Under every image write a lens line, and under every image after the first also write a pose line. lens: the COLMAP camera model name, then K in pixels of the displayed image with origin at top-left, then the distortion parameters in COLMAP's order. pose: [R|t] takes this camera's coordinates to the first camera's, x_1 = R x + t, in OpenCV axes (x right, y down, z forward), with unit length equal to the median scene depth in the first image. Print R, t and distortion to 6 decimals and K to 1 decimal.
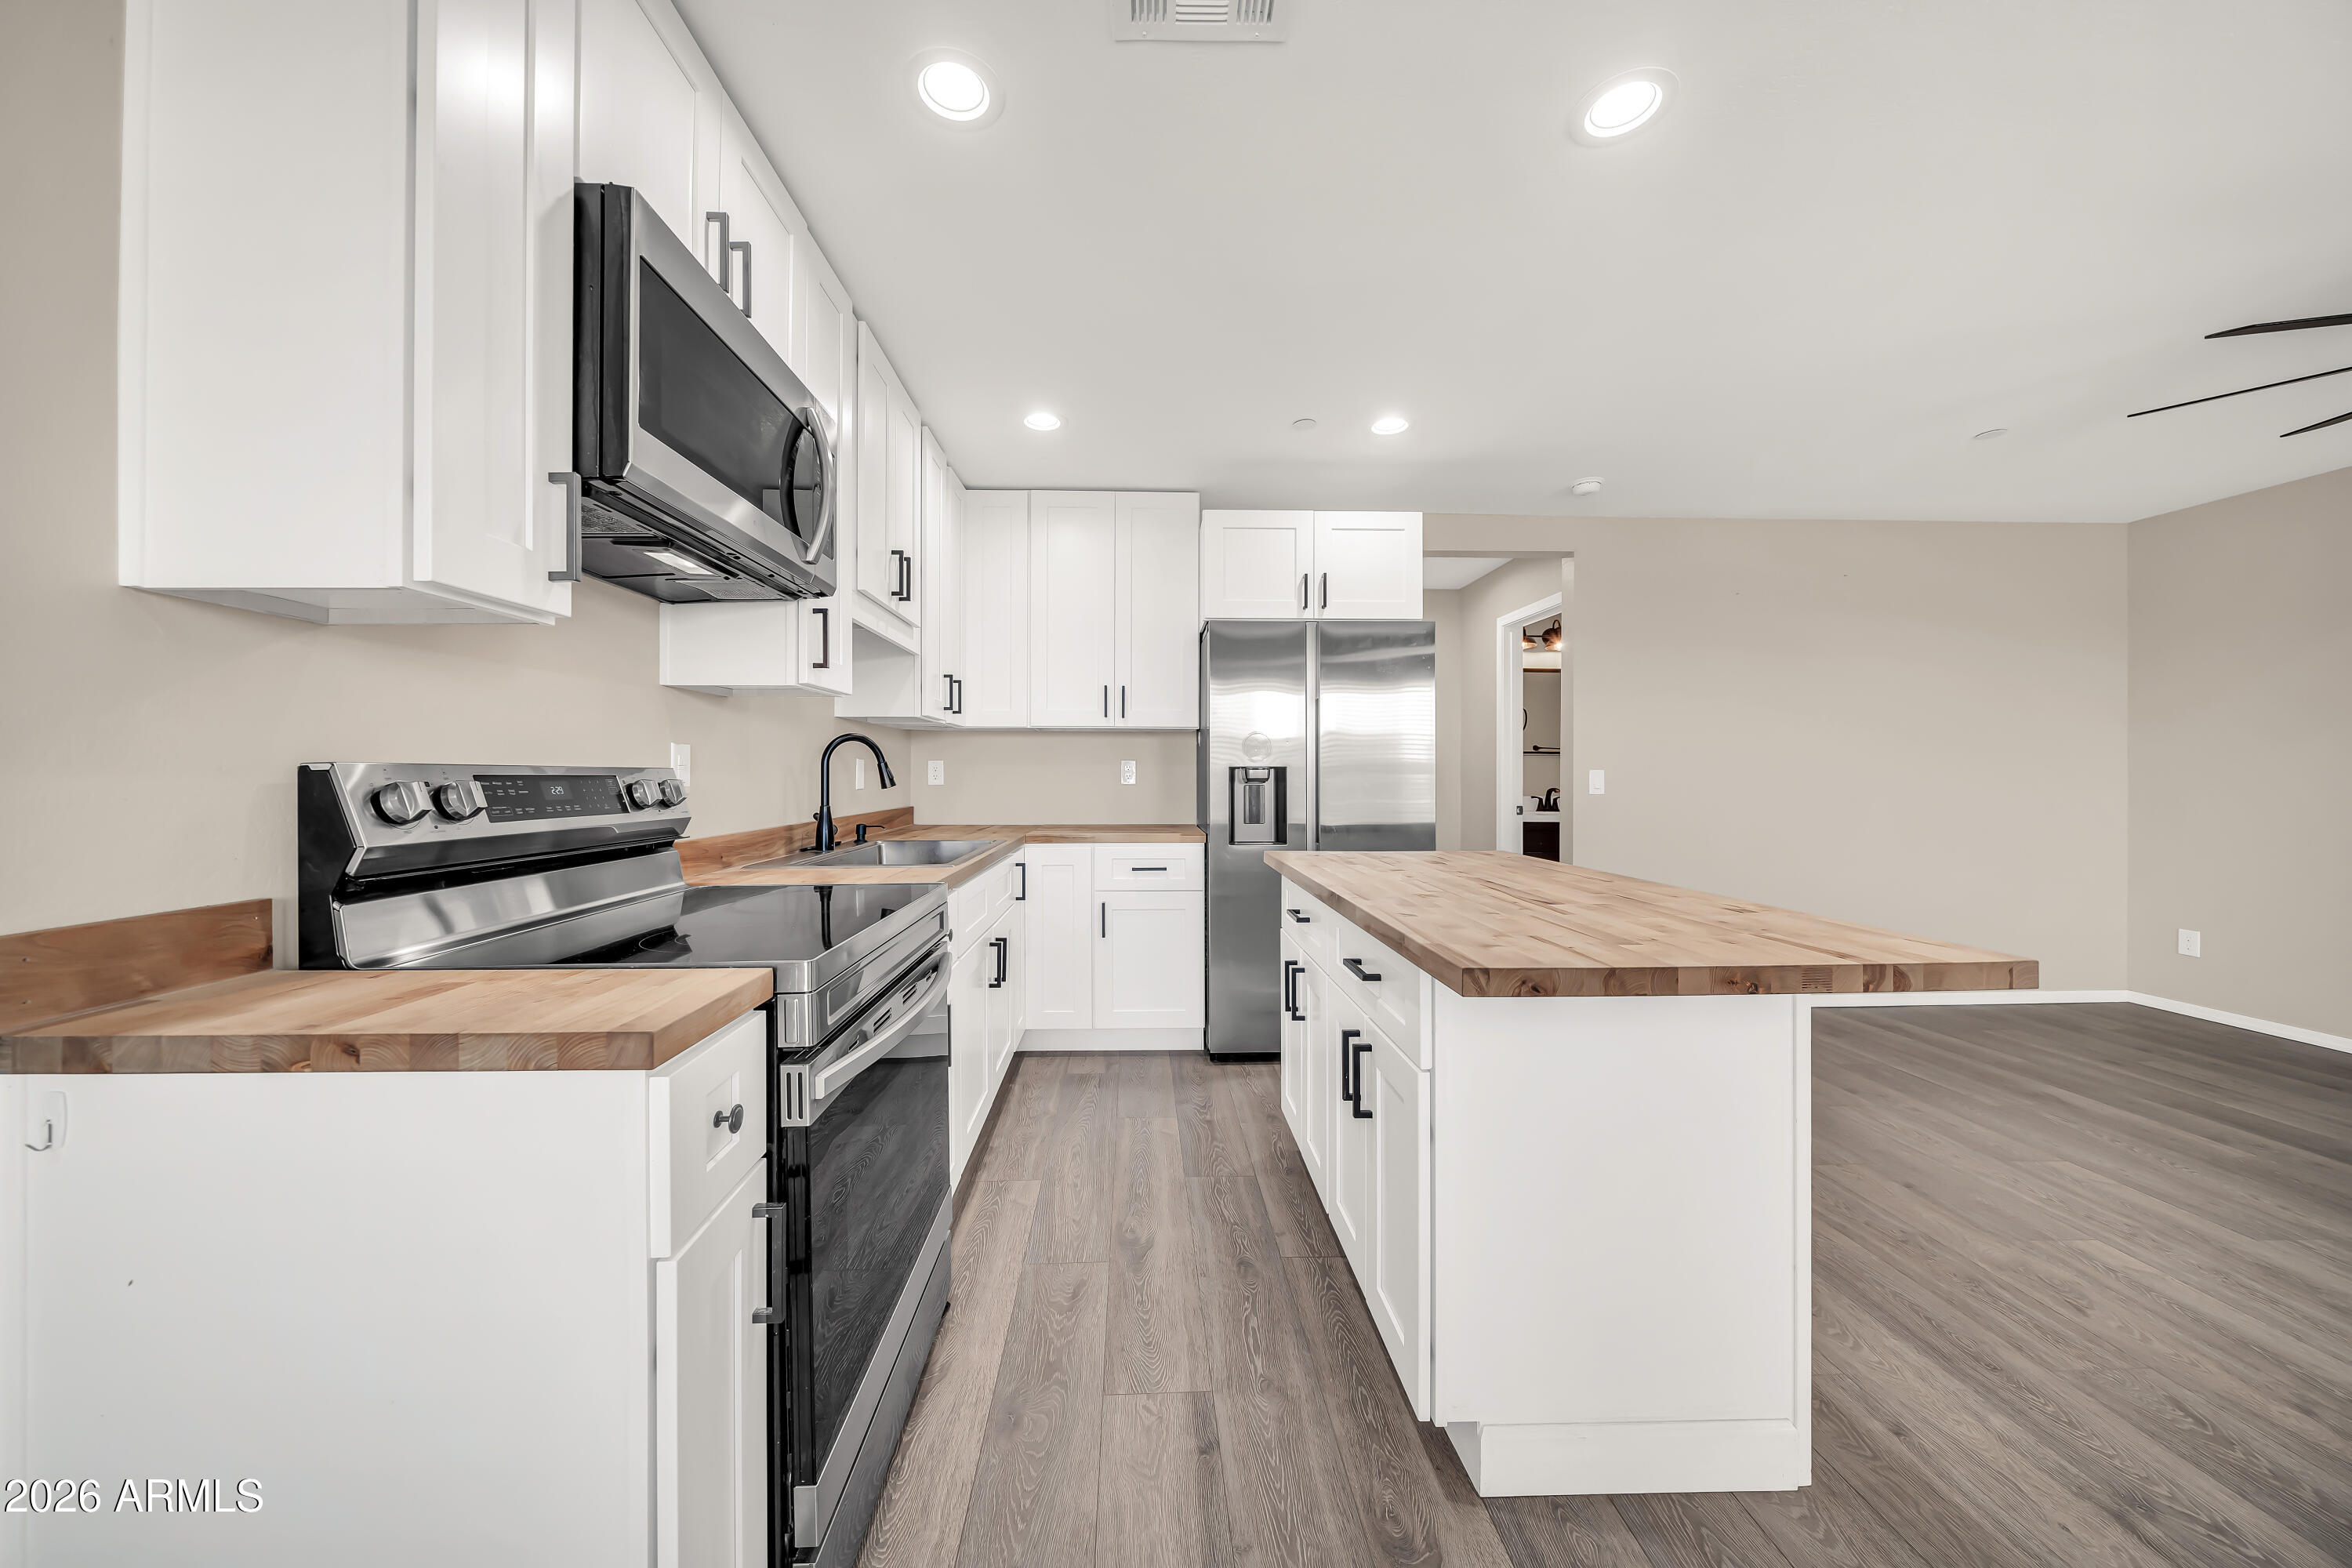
lens RADIAL K [[808.8, 0, 1168.9], [0, 808.8, 769.5], [0, 0, 1]] dist [-0.000561, -0.000041]
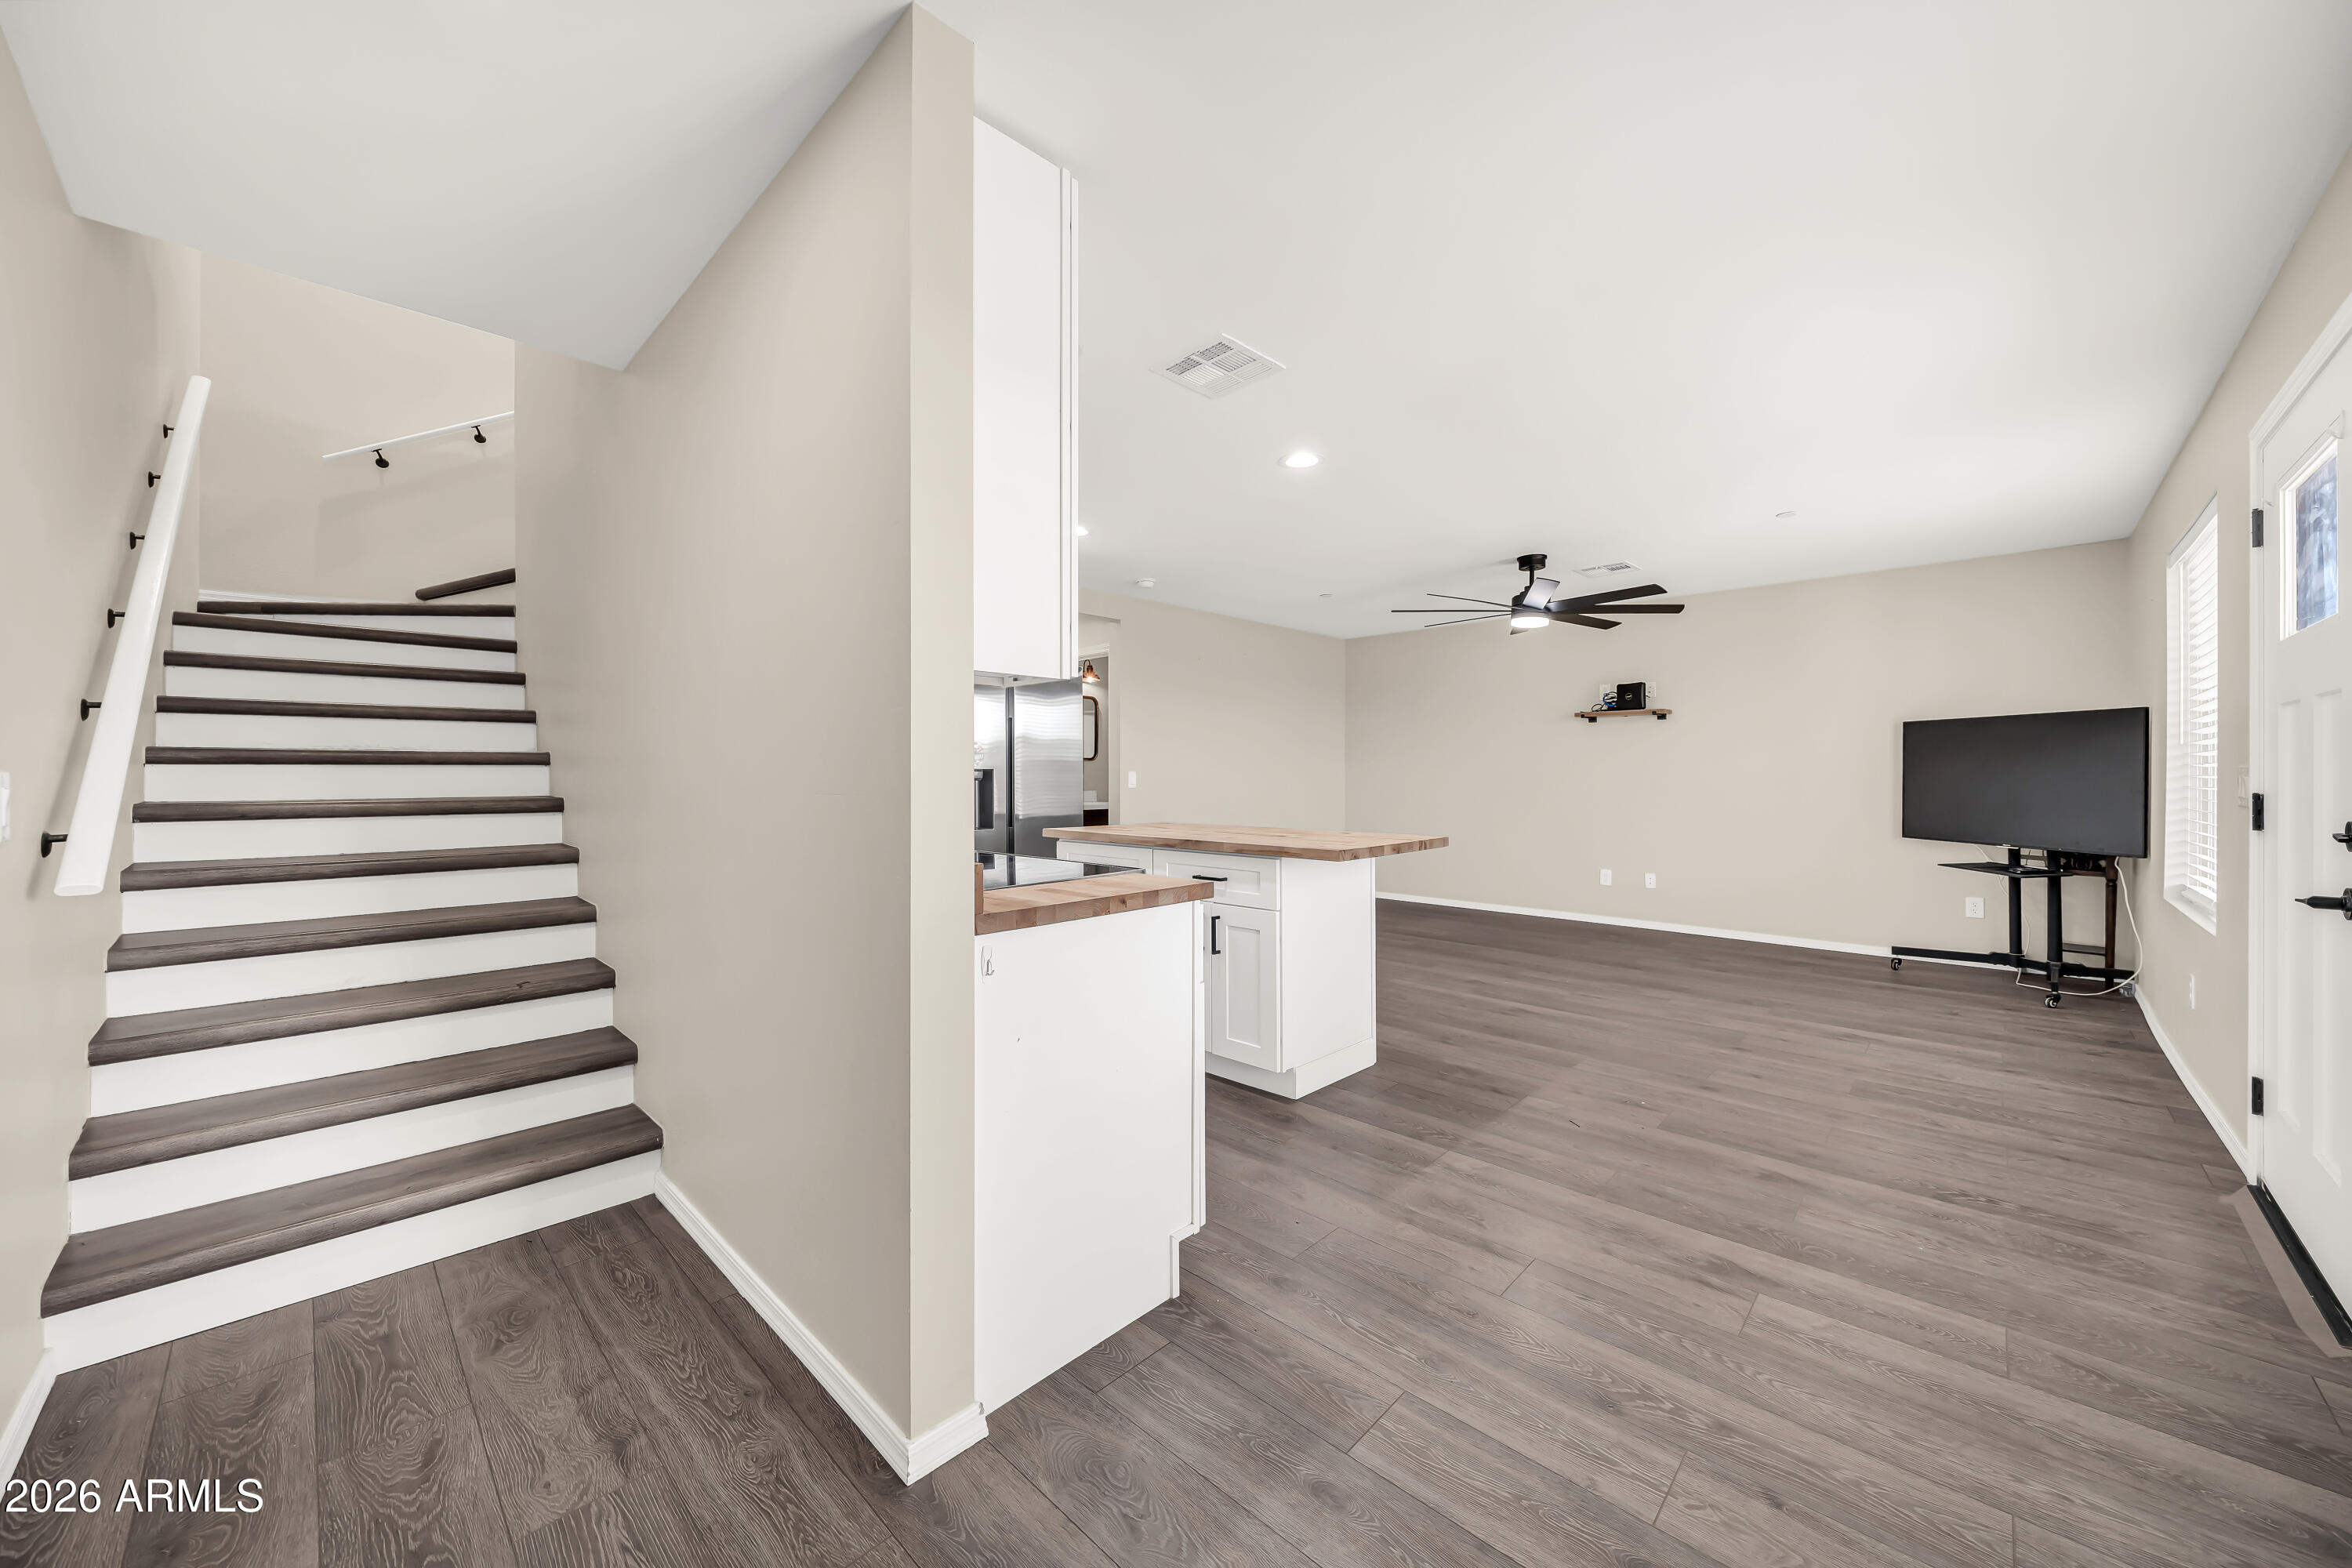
lens RADIAL K [[808.8, 0, 1168.9], [0, 808.8, 769.5], [0, 0, 1]] dist [-0.000561, -0.000041]
pose [[0.739356, -0.000630, 0.673314, -0.703762], [0.000875, 1.000000, -0.000026, -0.004390], [-0.673314, 0.000608, 0.739356, -0.211115]]
